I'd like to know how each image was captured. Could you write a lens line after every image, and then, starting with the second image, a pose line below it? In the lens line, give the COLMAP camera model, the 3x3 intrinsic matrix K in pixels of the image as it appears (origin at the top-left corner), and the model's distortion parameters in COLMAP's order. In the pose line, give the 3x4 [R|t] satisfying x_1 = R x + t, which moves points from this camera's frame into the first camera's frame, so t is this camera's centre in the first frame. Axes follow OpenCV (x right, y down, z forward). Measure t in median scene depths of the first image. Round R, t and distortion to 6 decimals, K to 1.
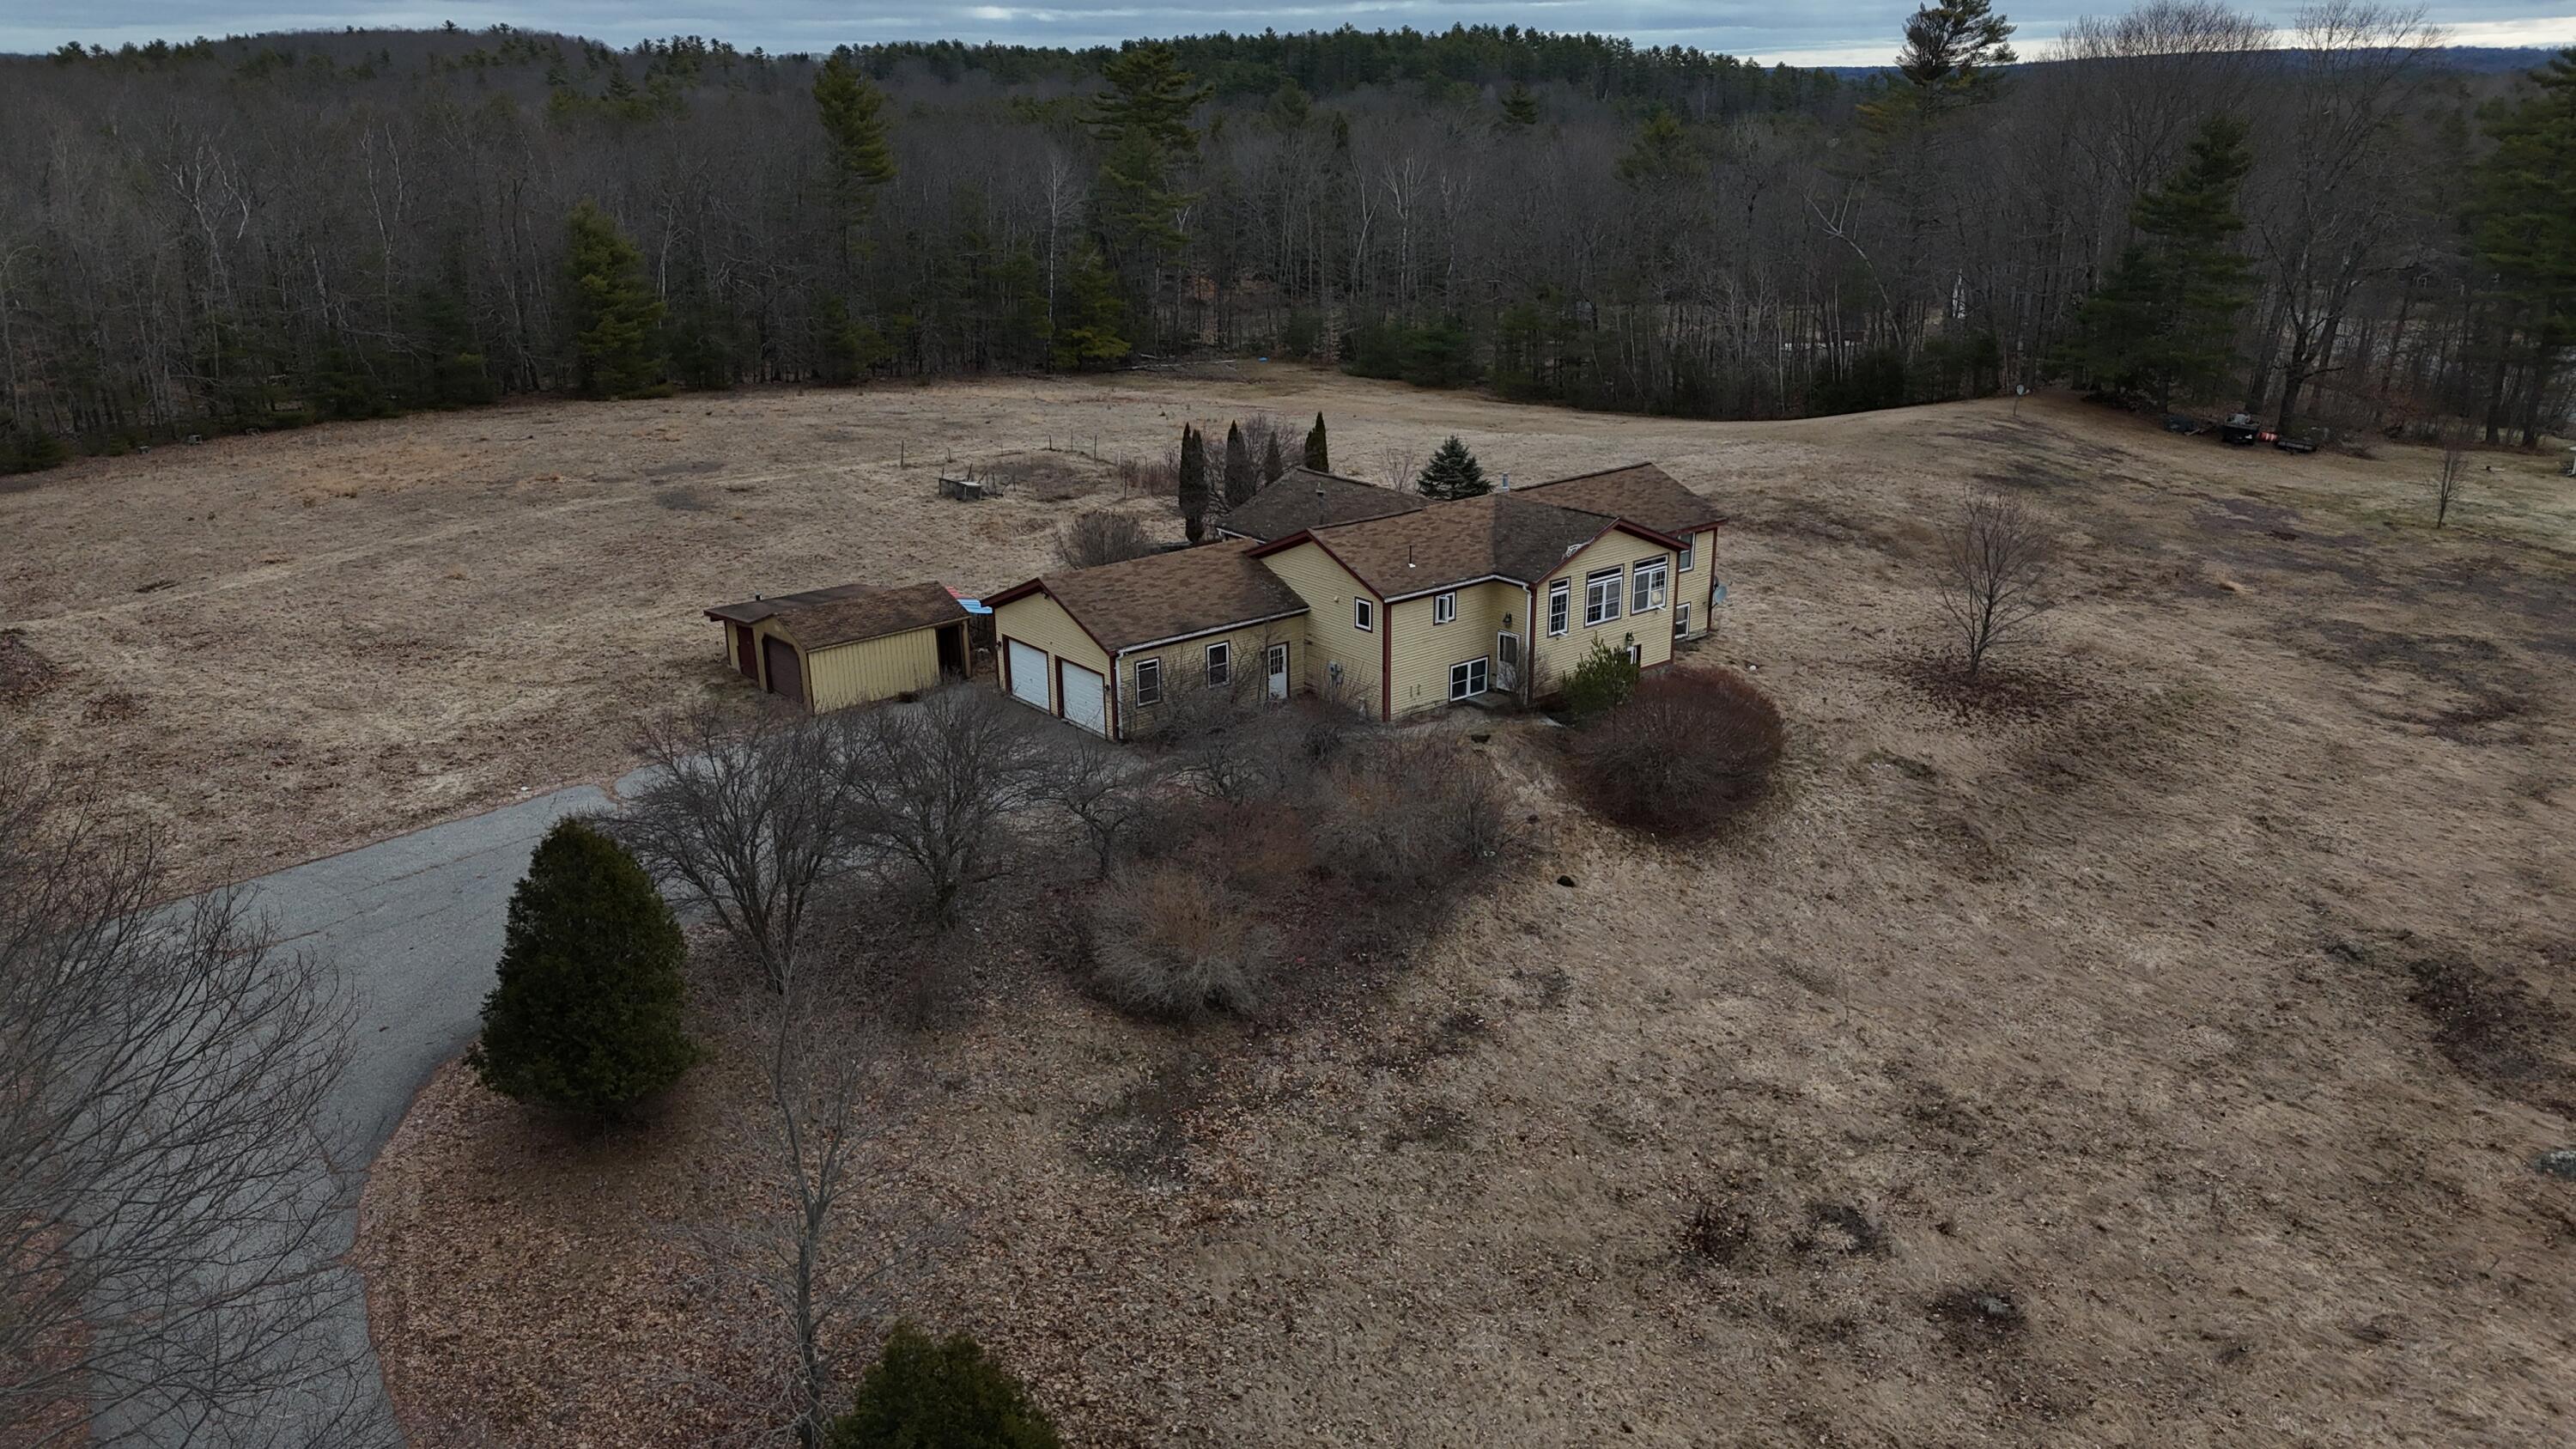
lens RADIAL K [[1893.4, 0, 1288.0], [0, 1893.4, 724.5], [0, 0, 1]] dist [0.170405, -0.394556]
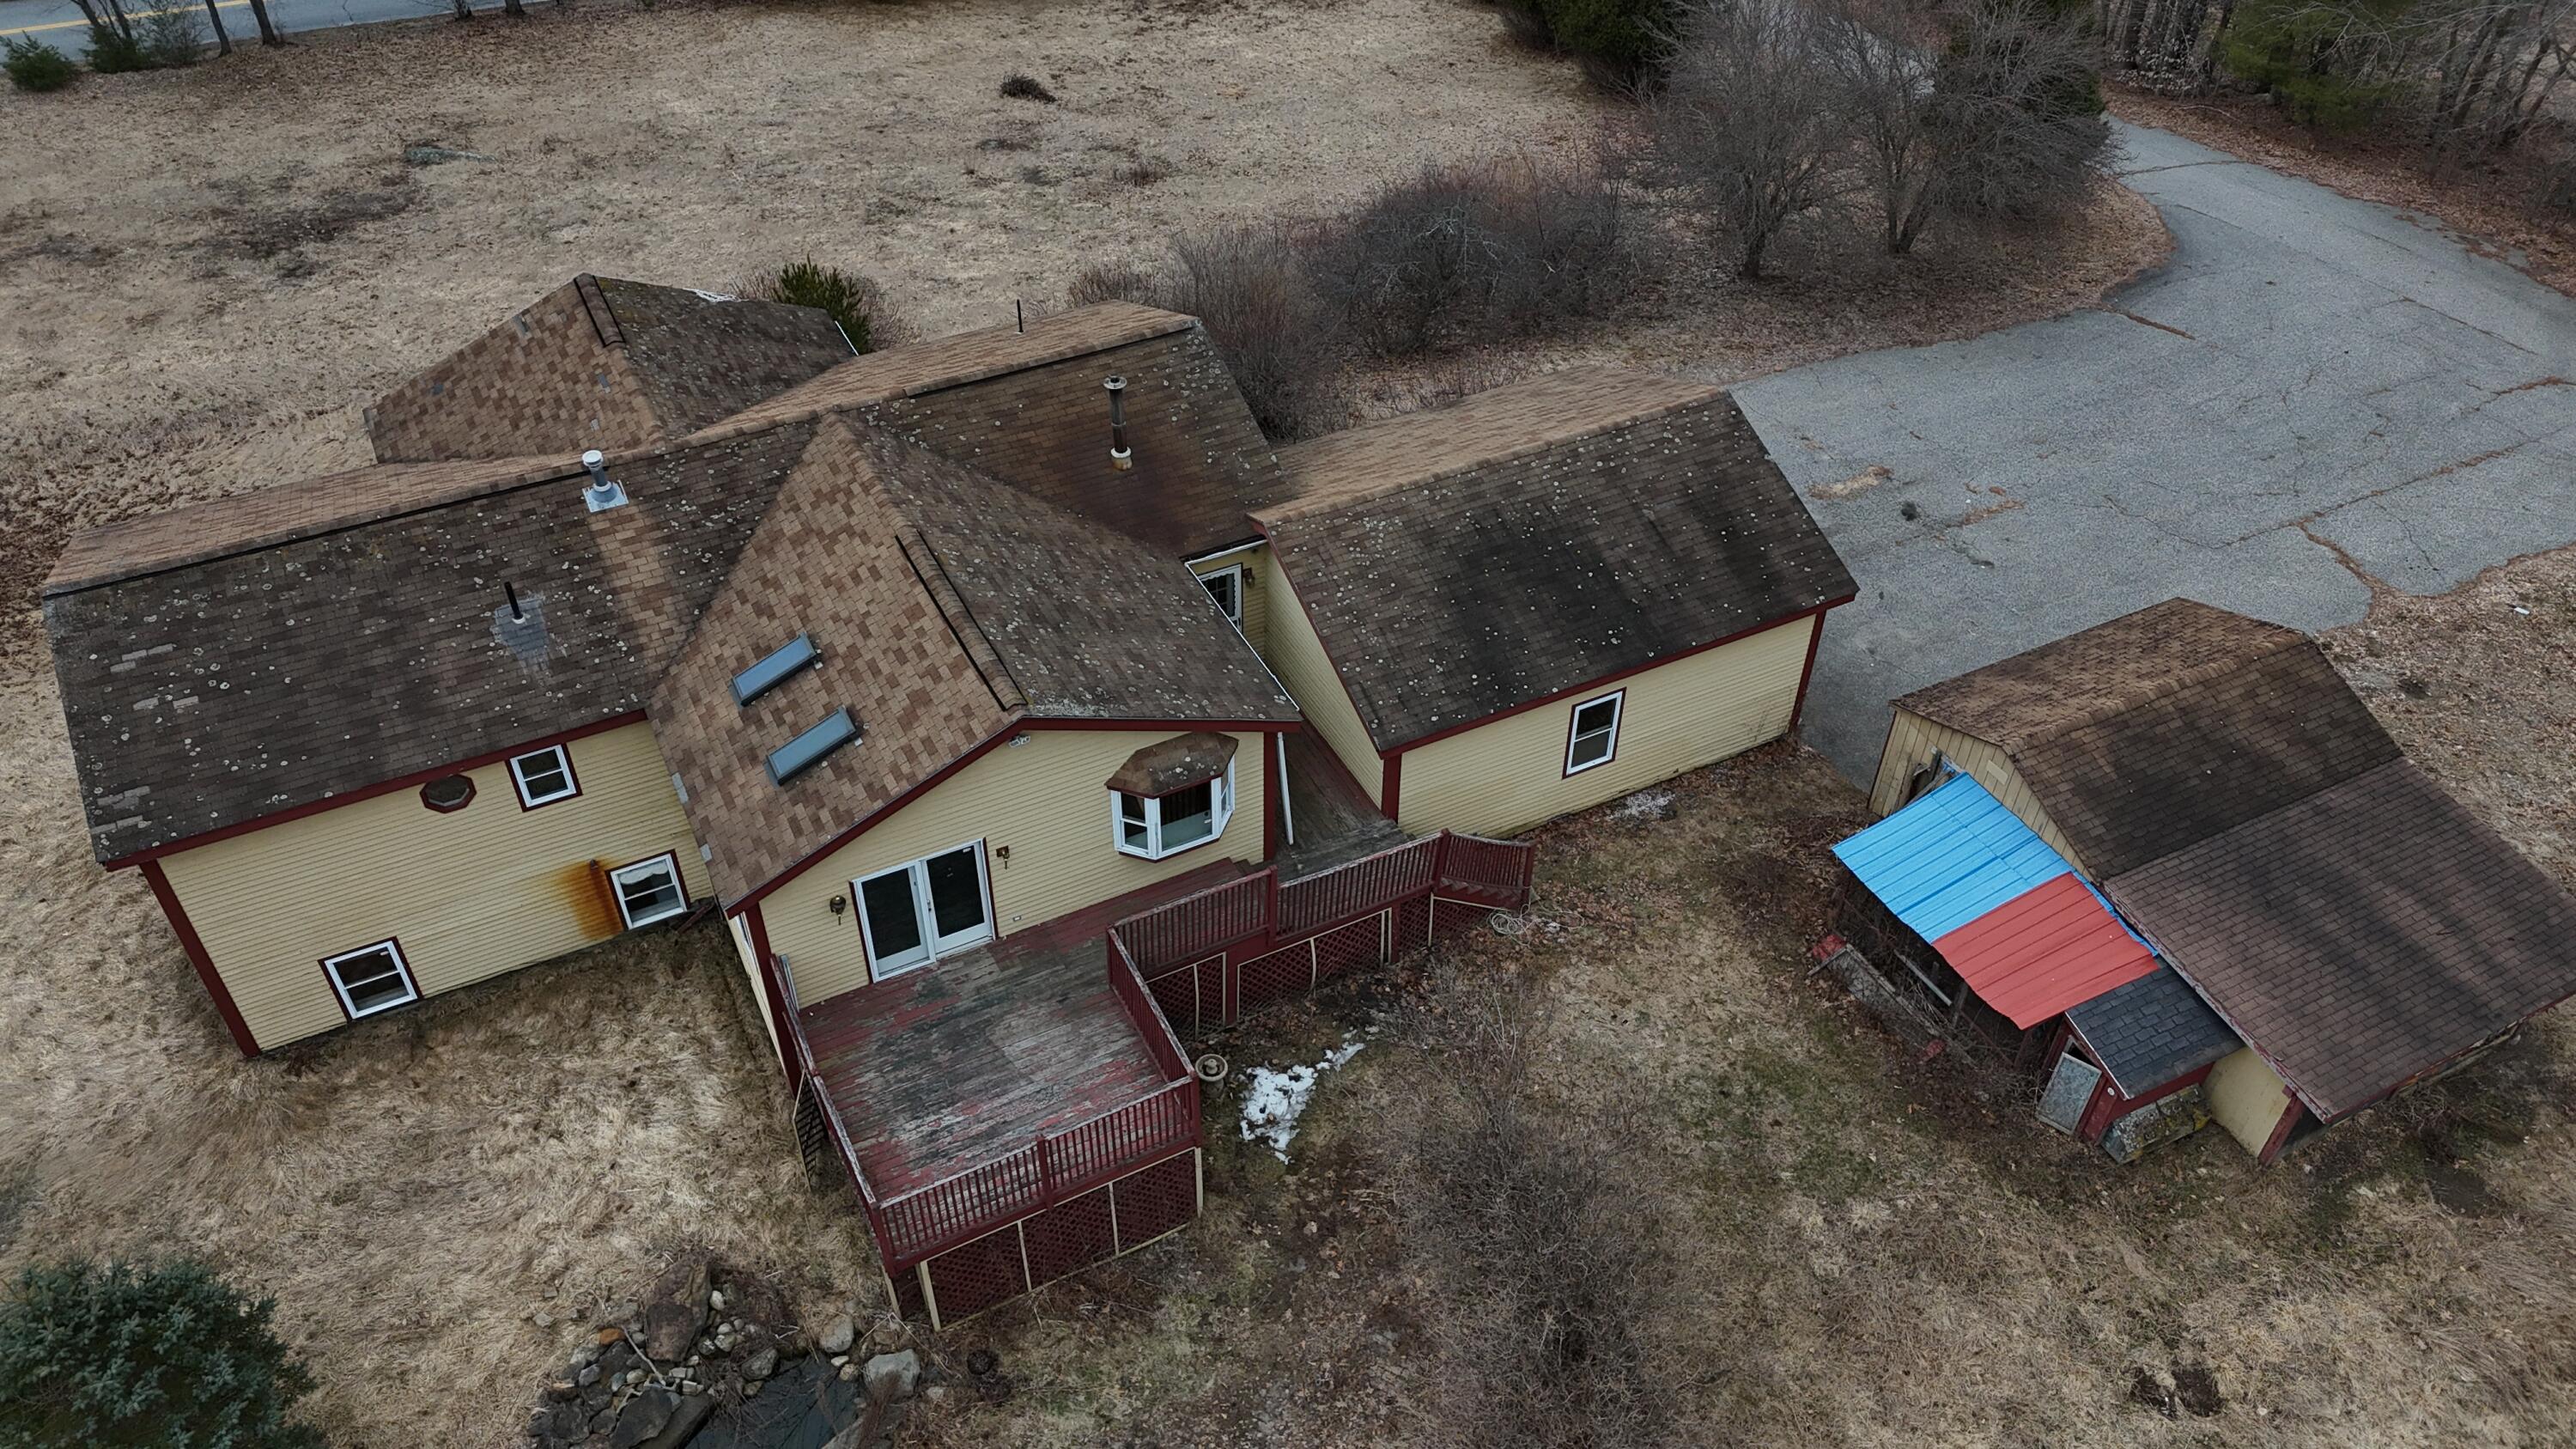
lens RADIAL K [[1926.8, 0, 1288.0], [0, 1926.8, 724.5], [0, 0, 1]] dist [0.023280, -0.003634]
pose [[-0.977752, -0.132134, 0.162916, -0.108708], [0.073150, 0.513126, 0.855190, -0.475228], [-0.196596, 0.848081, -0.492045, 1.320905]]
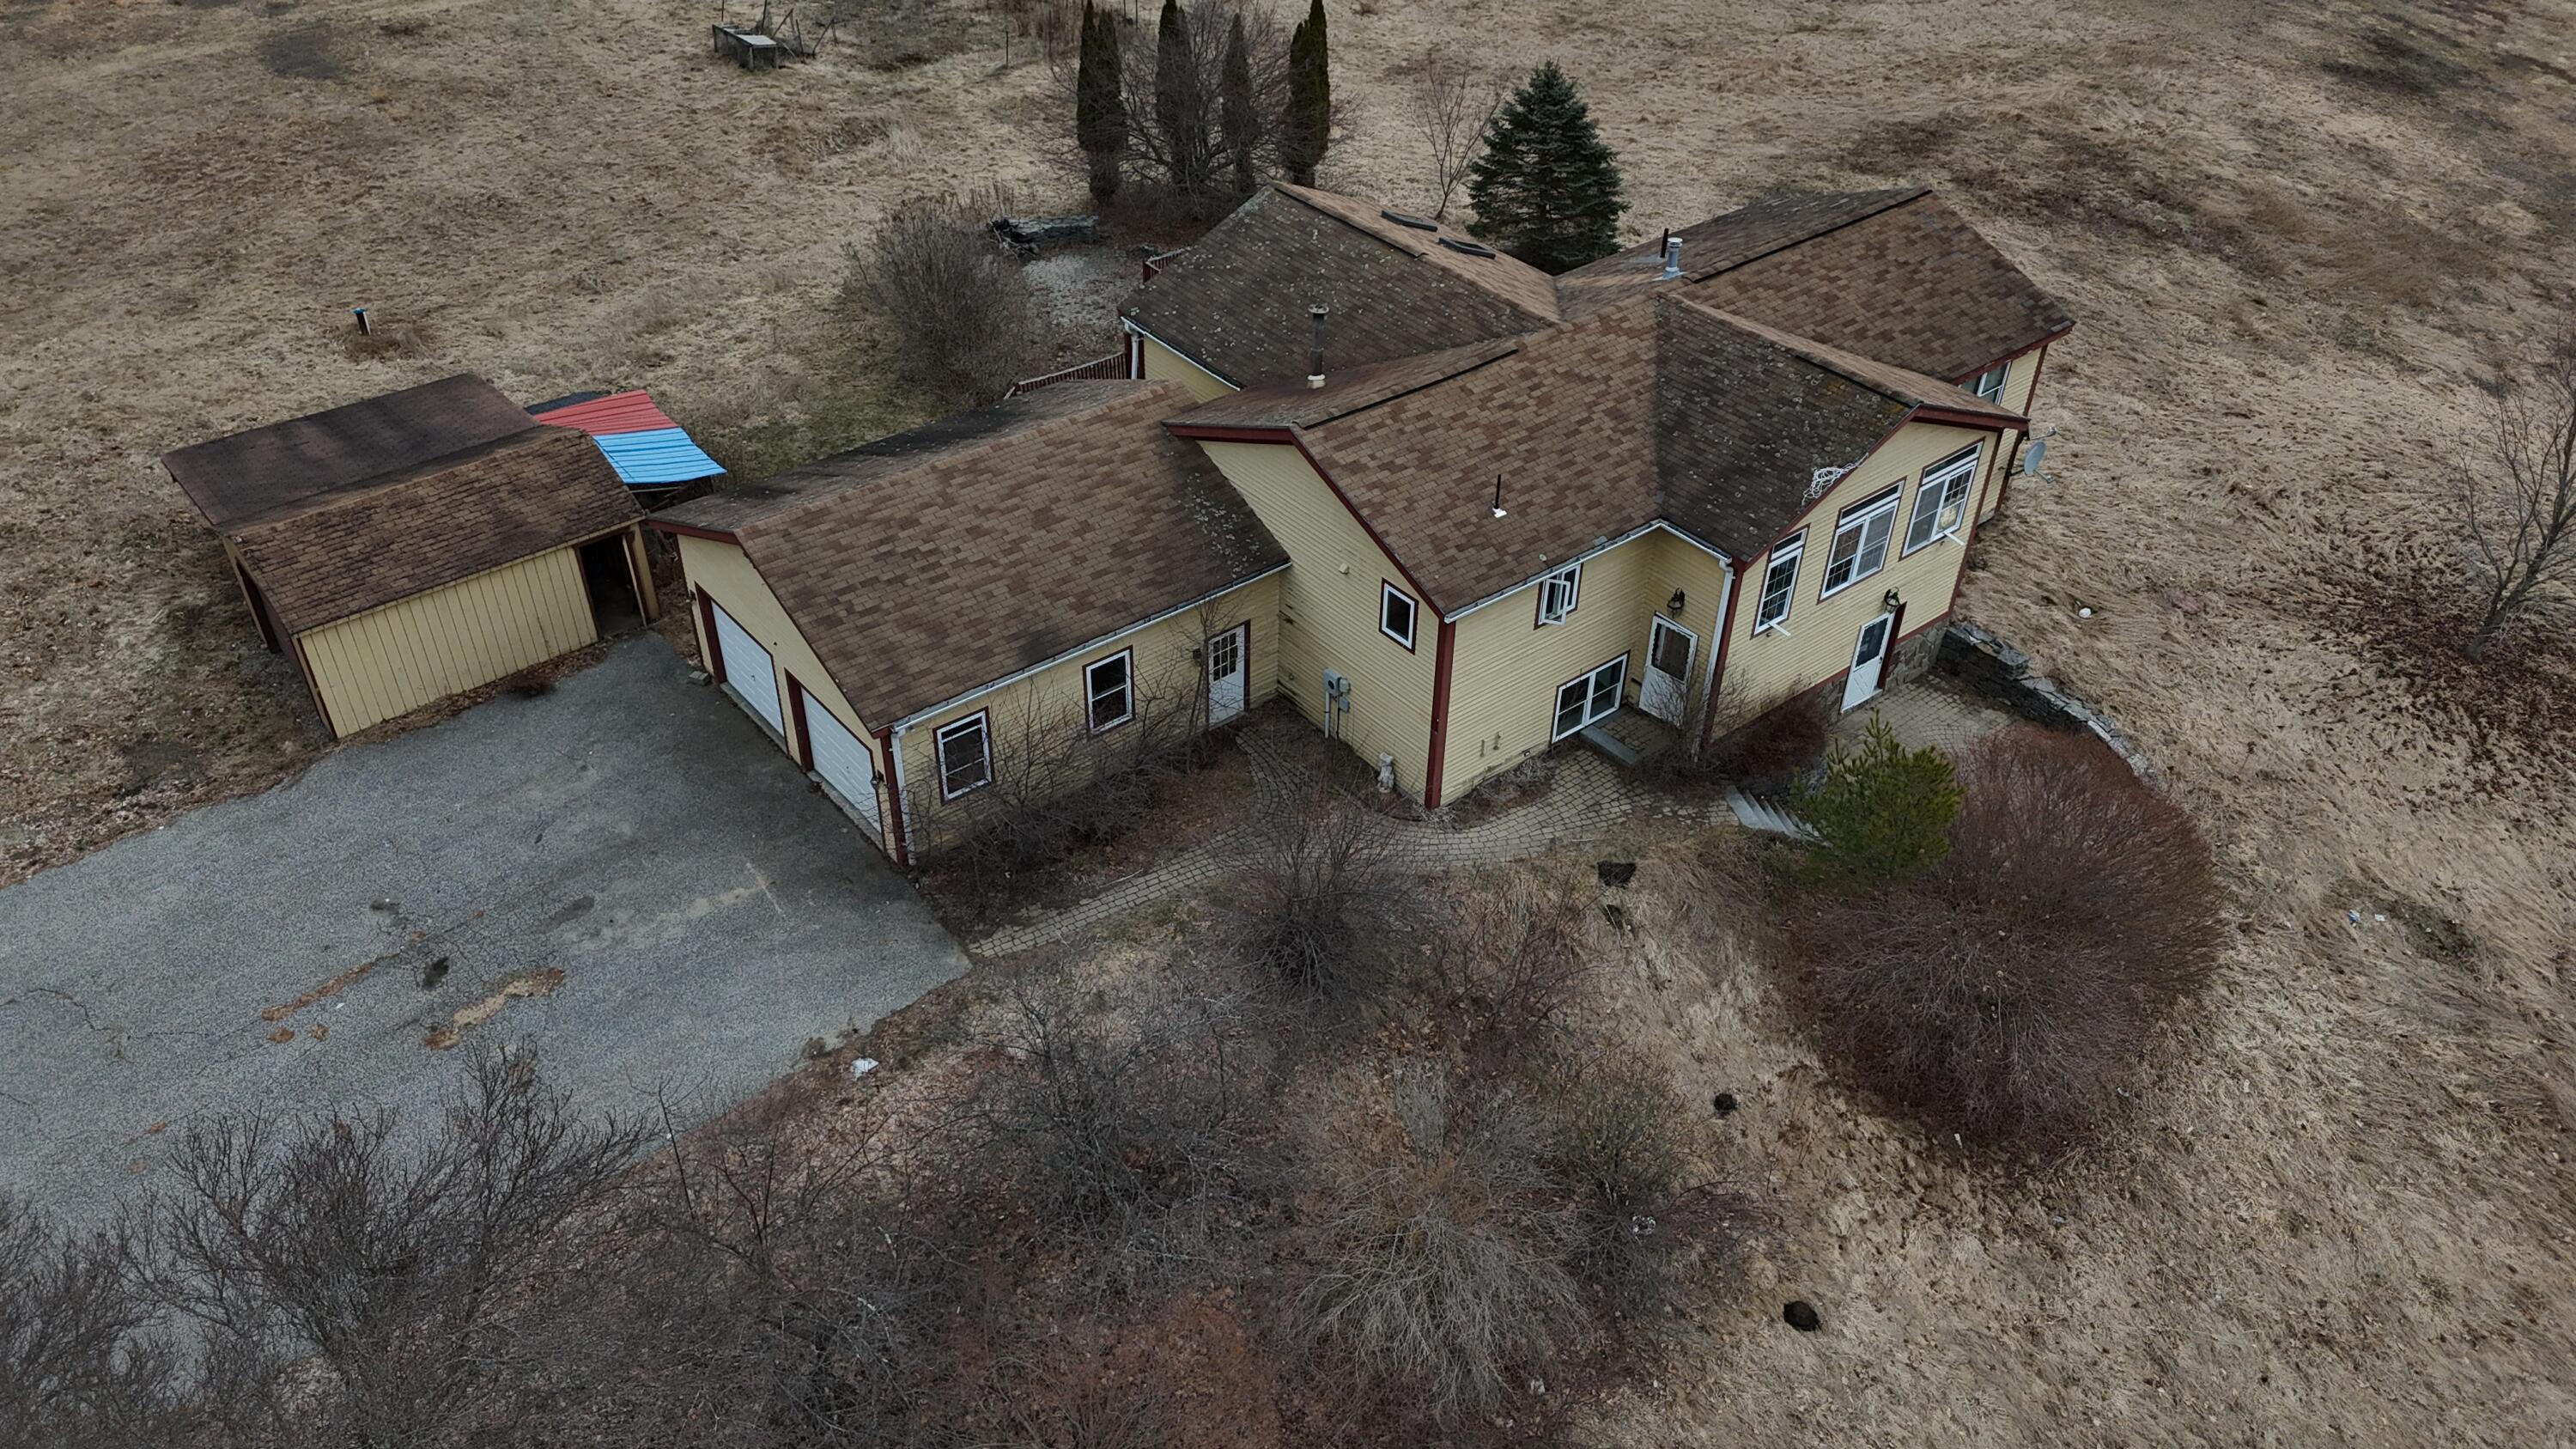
lens RADIAL K [[1888.4, 0, 1288.0], [0, 1888.4, 724.5], [0, 0, 1]] dist [0.078806, -0.070027]
pose [[0.999551, 0.022105, 0.020225, 0.001245], [-0.027390, 0.947775, 0.317762, -0.183266], [-0.012145, -0.318174, 0.947955, 0.505130]]
